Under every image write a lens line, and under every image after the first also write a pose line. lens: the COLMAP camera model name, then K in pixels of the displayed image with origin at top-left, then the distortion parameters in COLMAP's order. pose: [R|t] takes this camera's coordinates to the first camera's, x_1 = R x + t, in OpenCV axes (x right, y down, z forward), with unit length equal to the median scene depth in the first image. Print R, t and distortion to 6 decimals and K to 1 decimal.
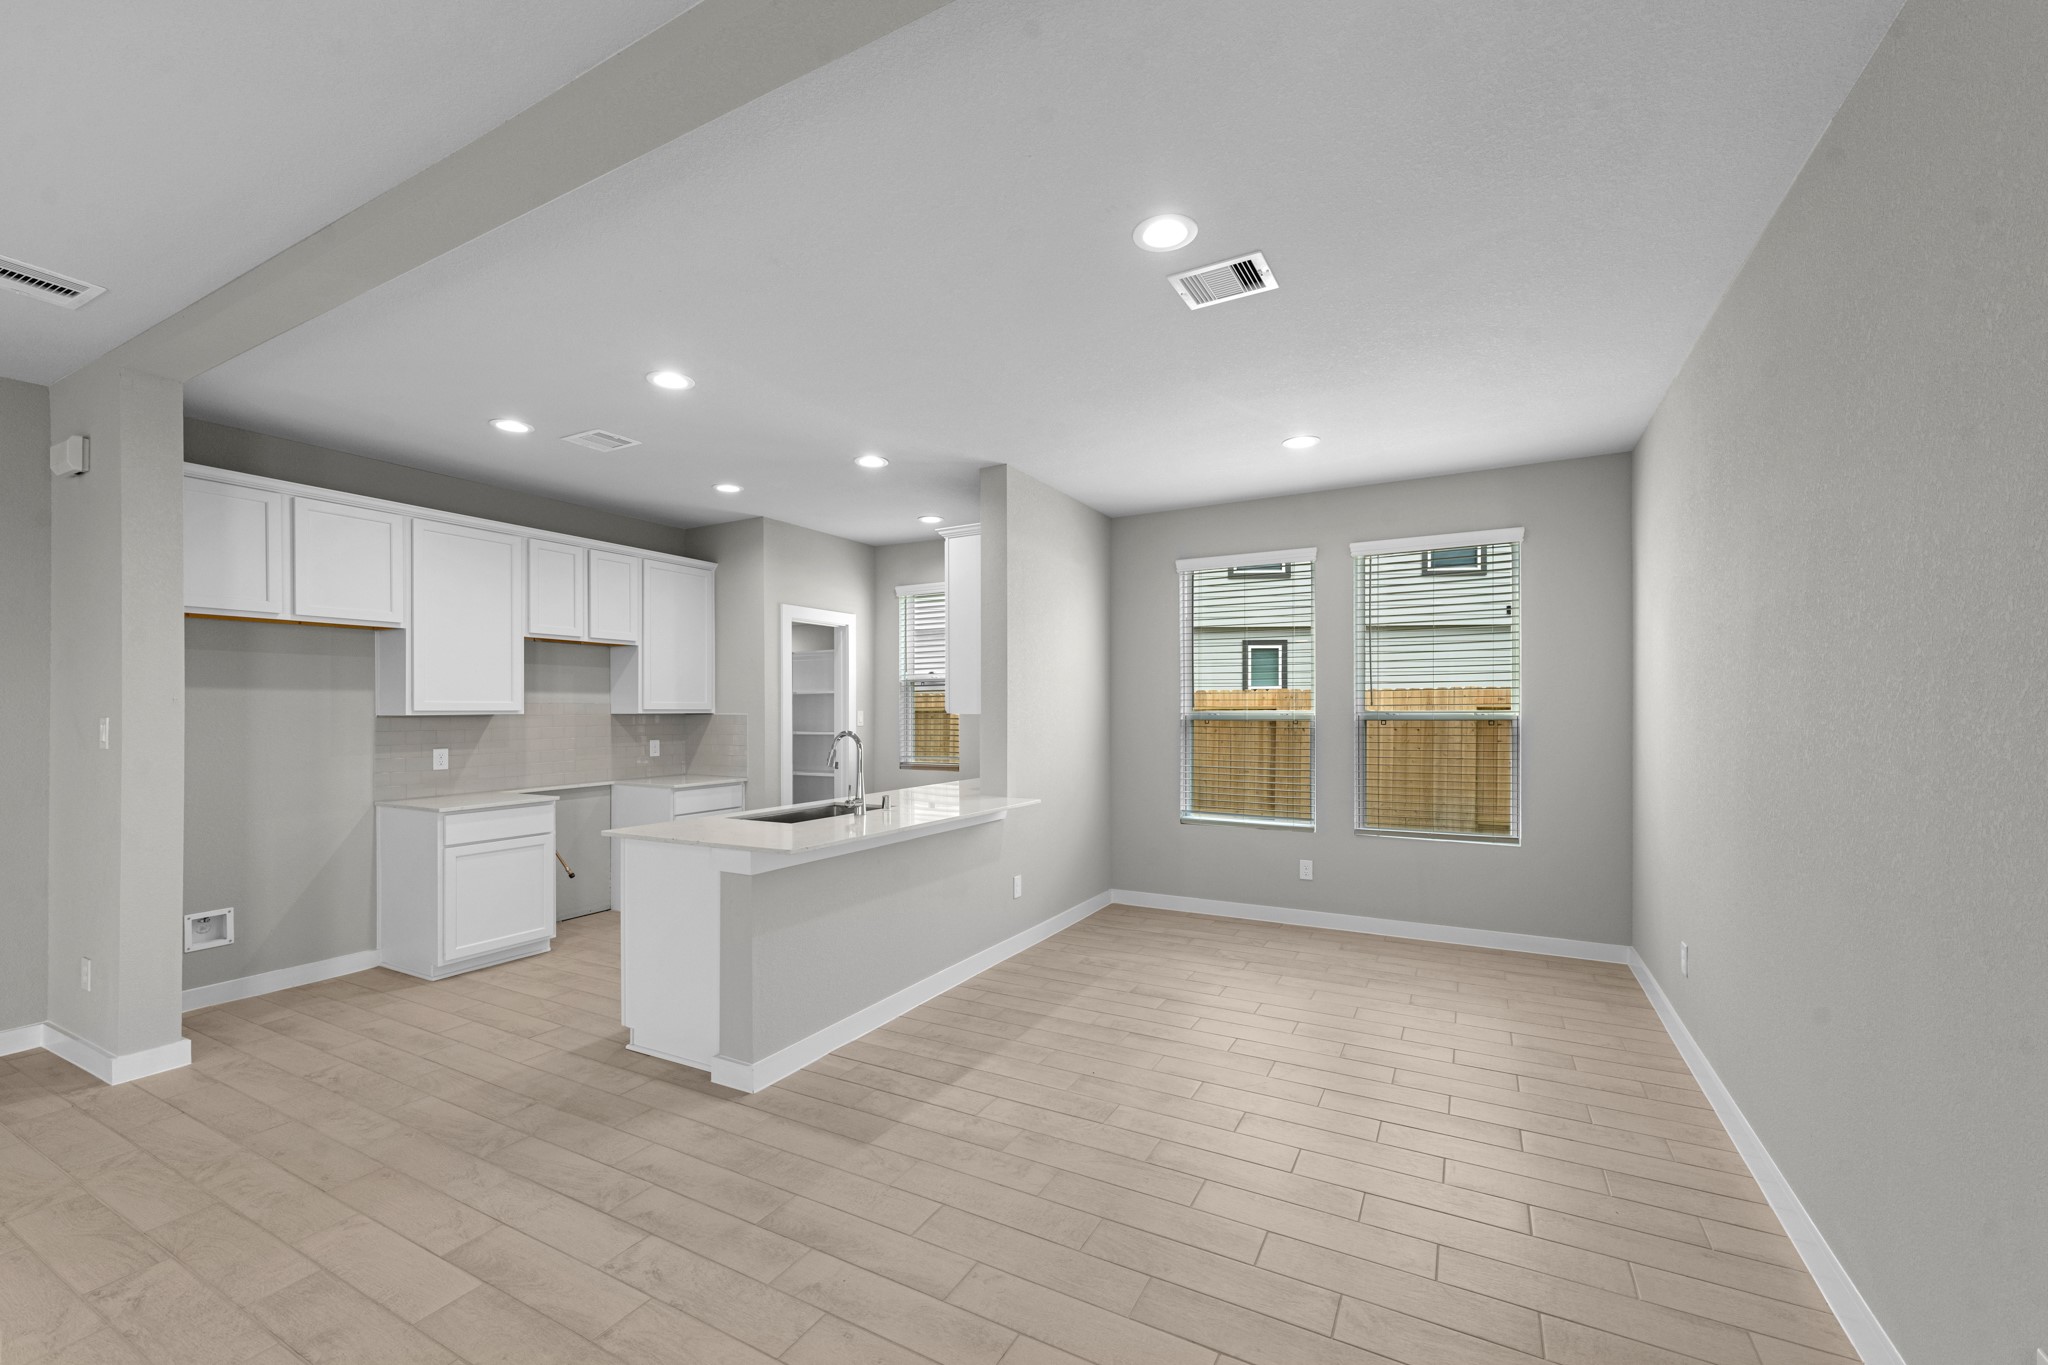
lens RADIAL K [[832.2, 0, 1040.2], [0, 832.2, 711.0], [0, 0, 1]] dist [0.009346, -0.000067]
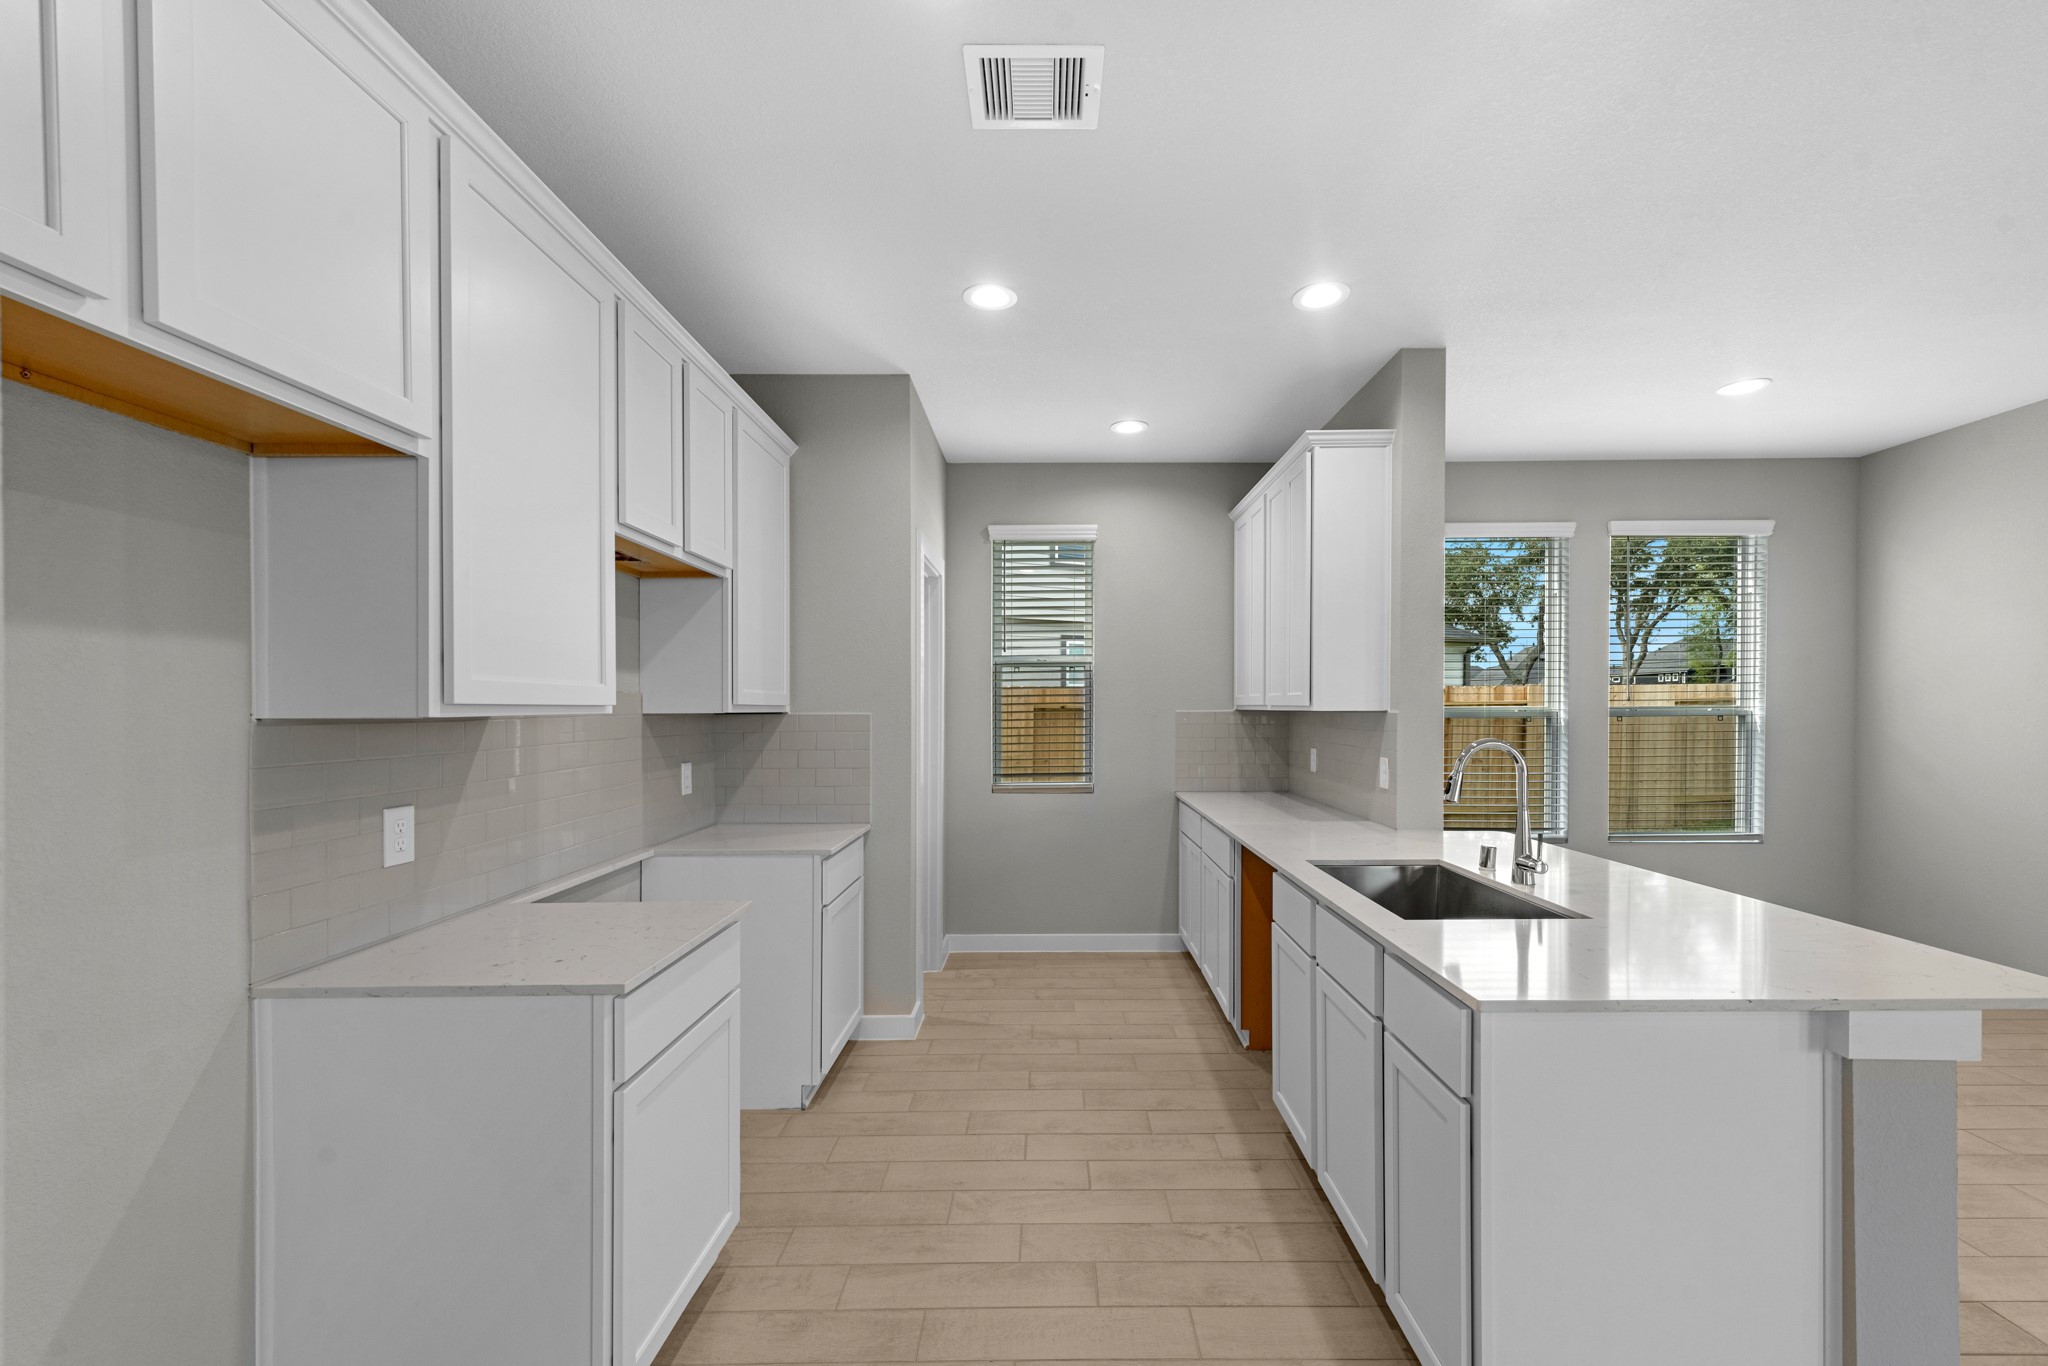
lens RADIAL K [[832.2, 0, 1040.2], [0, 832.2, 711.5], [0, 0, 1]] dist [0.009346, -0.000067]
pose [[0.873698, -0.002208, 0.486463, -0.673680], [0.001774, 0.999998, 0.001352, 0.002238], [-0.486465, -0.000318, 0.873700, 0.556436]]
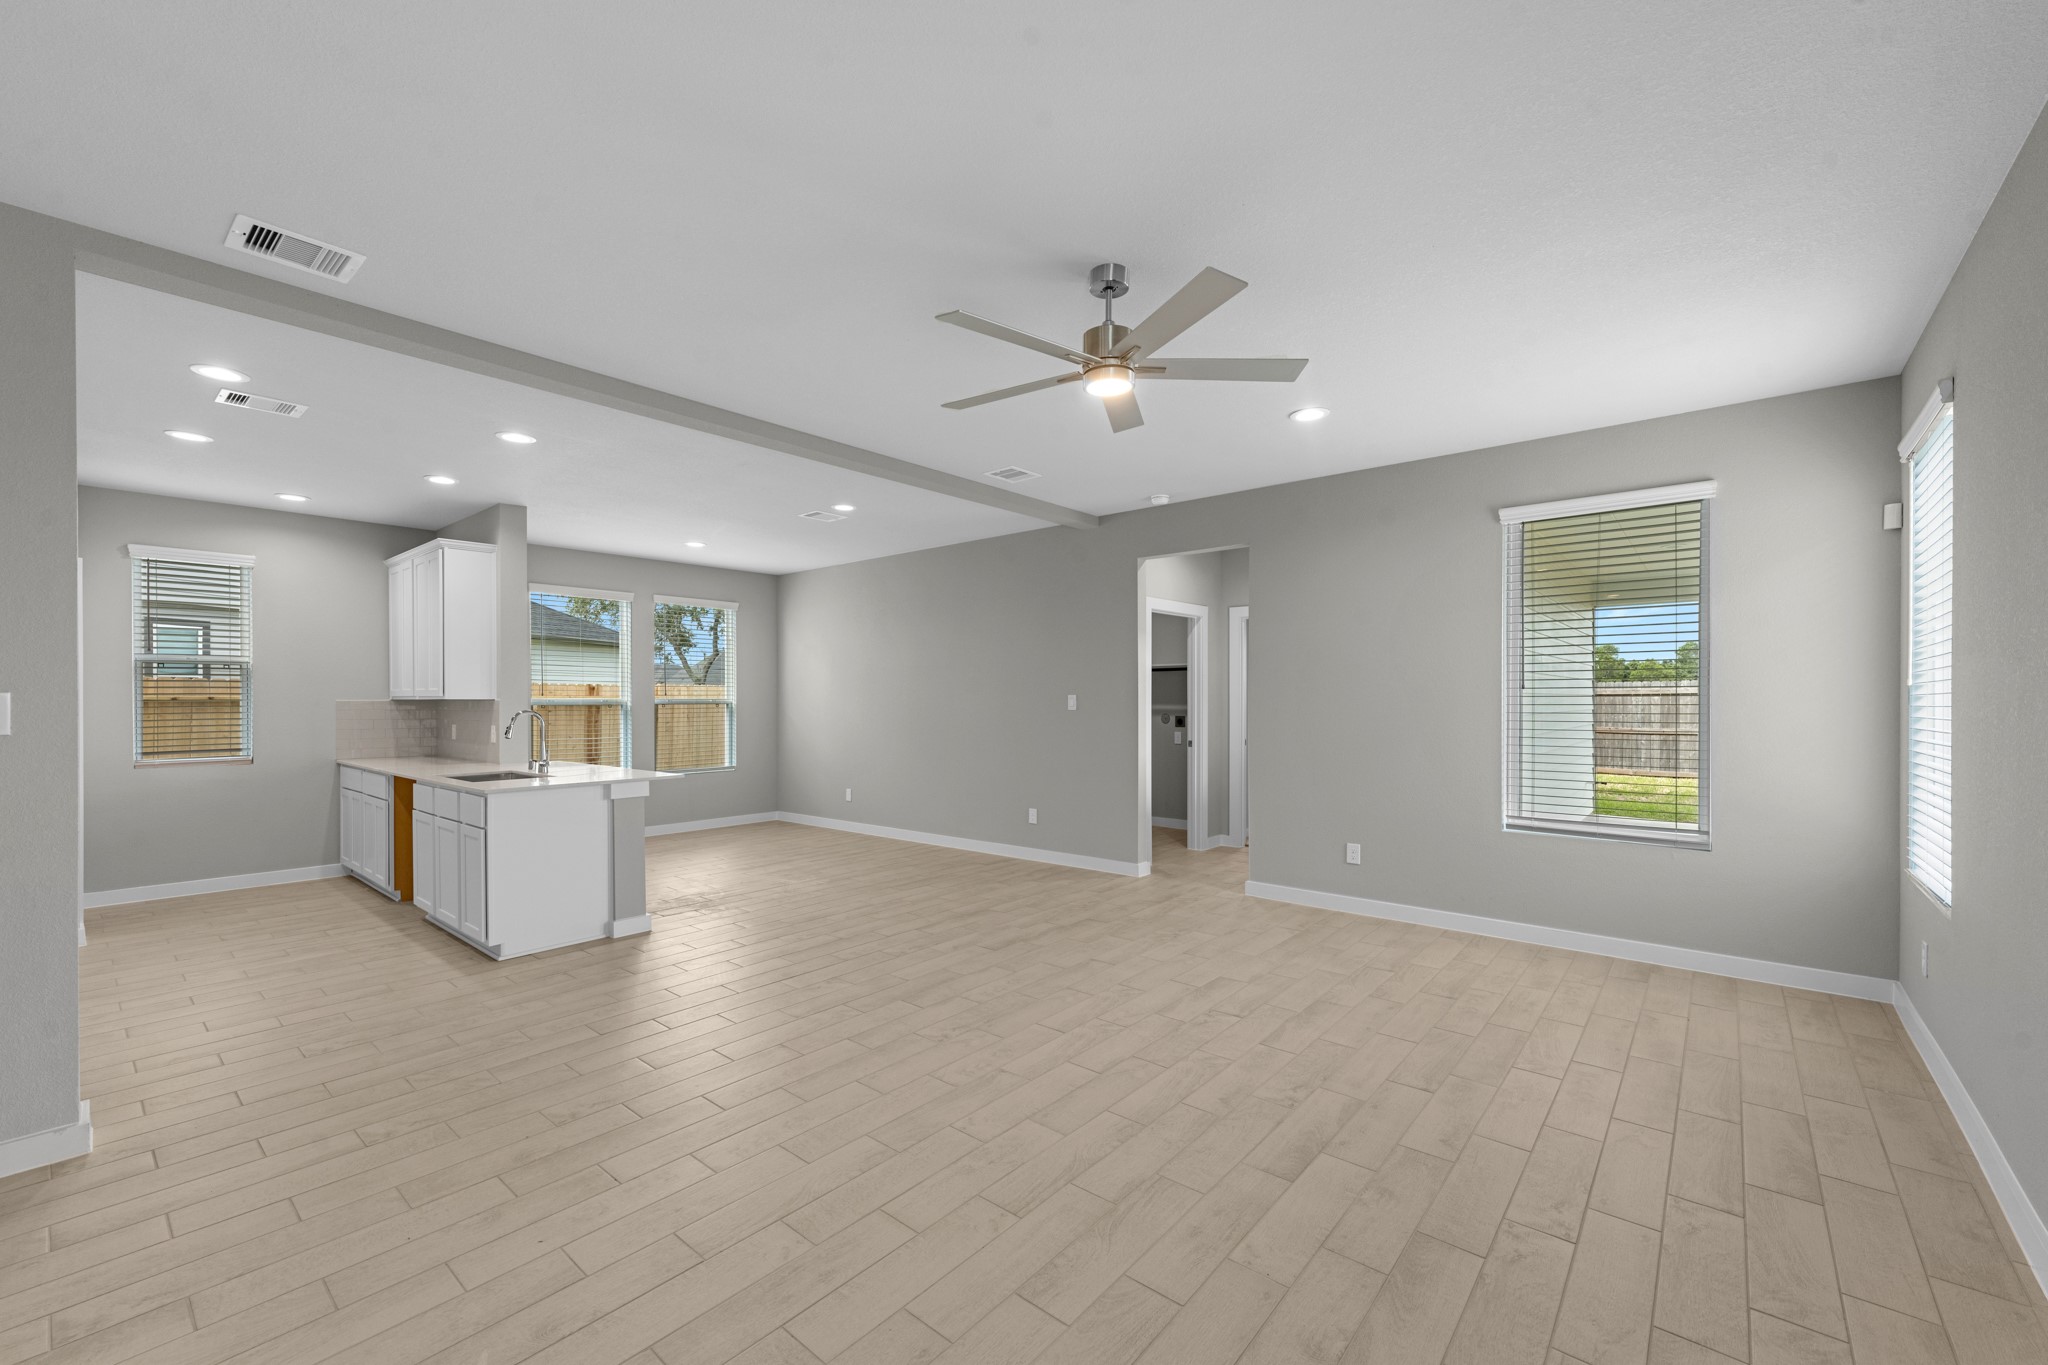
lens RADIAL K [[832.2, 0, 1040.2], [0, 832.2, 711.0], [0, 0, 1]] dist [0.009346, -0.000067]
pose [[0.178947, -0.007239, 0.983832, -1.182940], [0.004318, 0.999969, 0.006572, 0.016194], [-0.983849, 0.003072, 0.178973, -0.022146]]
